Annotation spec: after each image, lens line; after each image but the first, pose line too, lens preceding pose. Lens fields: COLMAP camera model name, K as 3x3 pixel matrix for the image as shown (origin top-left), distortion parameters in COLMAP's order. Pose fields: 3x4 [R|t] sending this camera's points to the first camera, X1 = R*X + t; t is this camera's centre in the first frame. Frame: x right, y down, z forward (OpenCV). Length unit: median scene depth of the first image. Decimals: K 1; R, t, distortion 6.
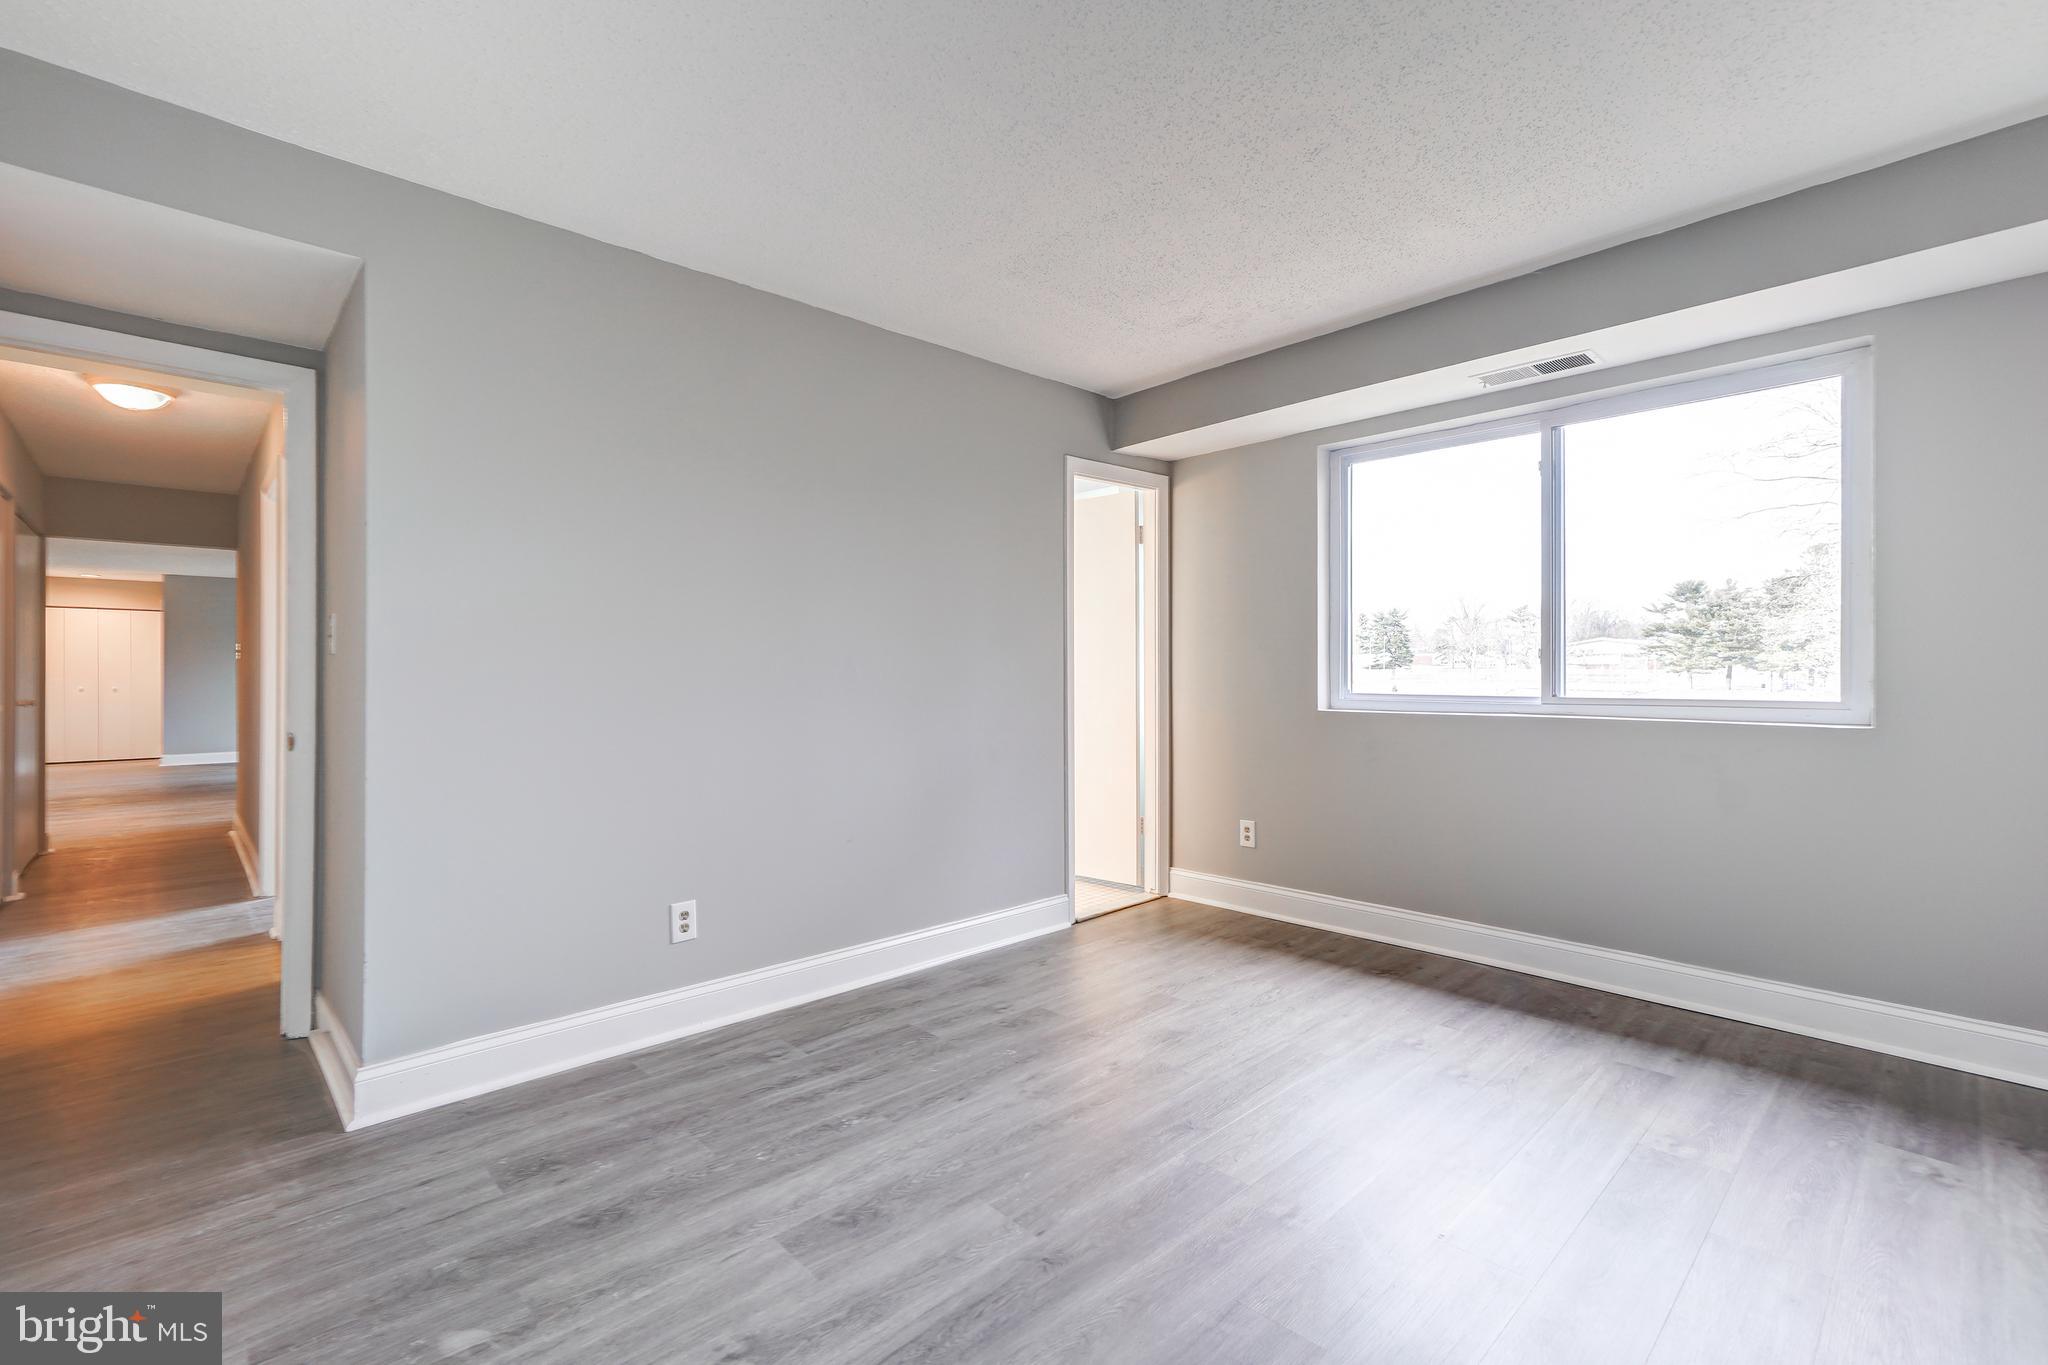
lens RADIAL K [[903.6, 0, 1006.1], [0, 903.6, 675.3], [0, 0, 1]] dist [-0.015397, 0.013363]
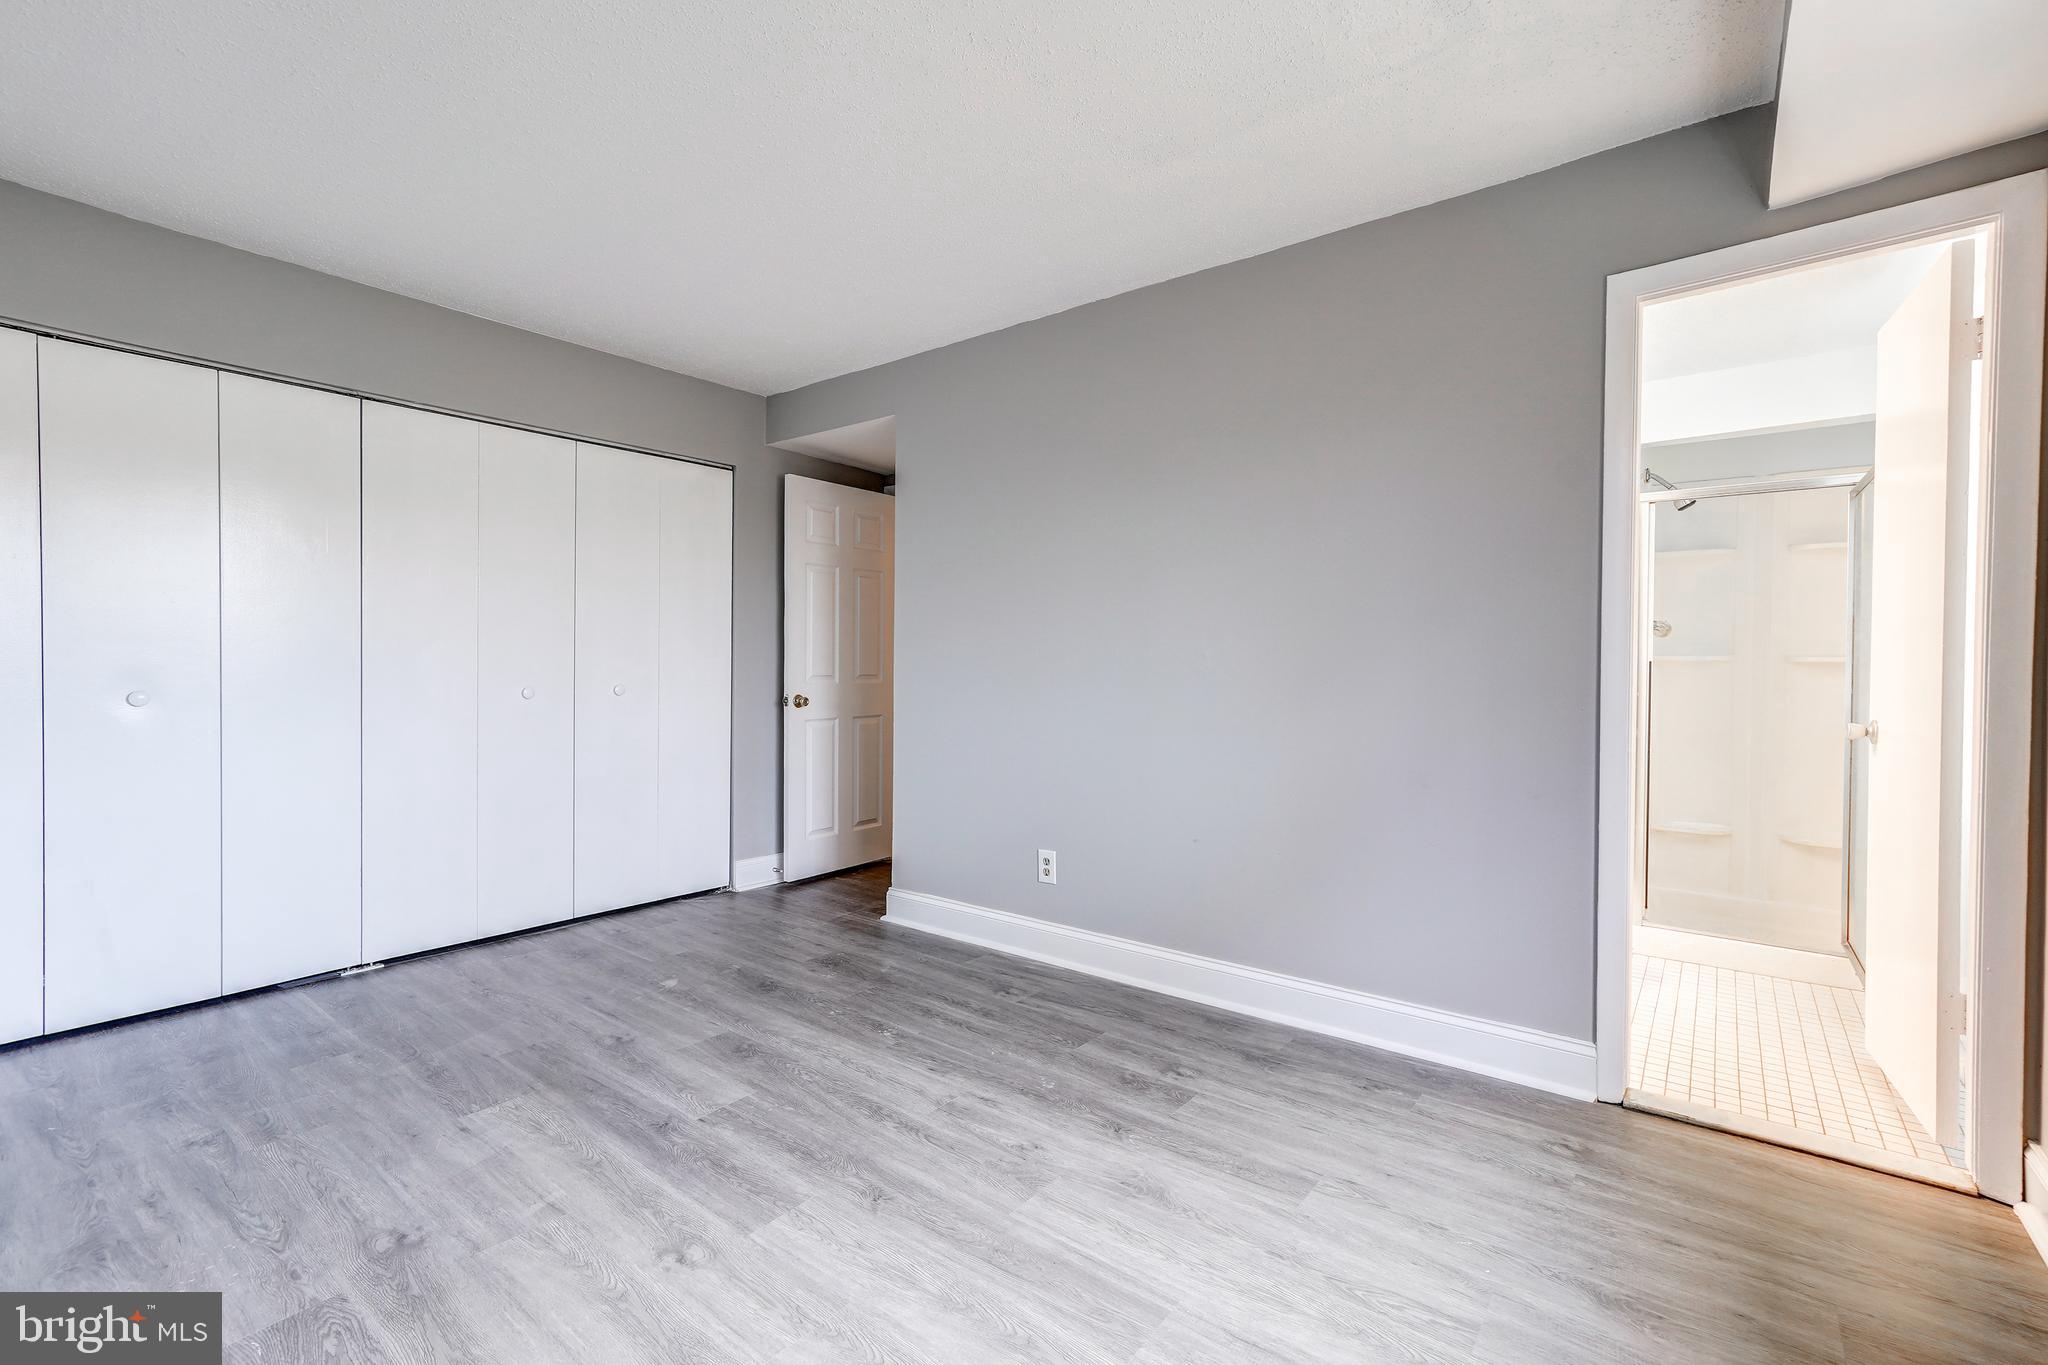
lens RADIAL K [[903.6, 0, 1017.2], [0, 903.6, 672.2], [0, 0, 1]] dist [-0.015397, 0.013363]
pose [[0.157436, 0.016263, -0.987395, 0.891662], [-0.006891, 0.999858, 0.015370, -0.002139], [0.987505, 0.004384, 0.157525, 0.848523]]
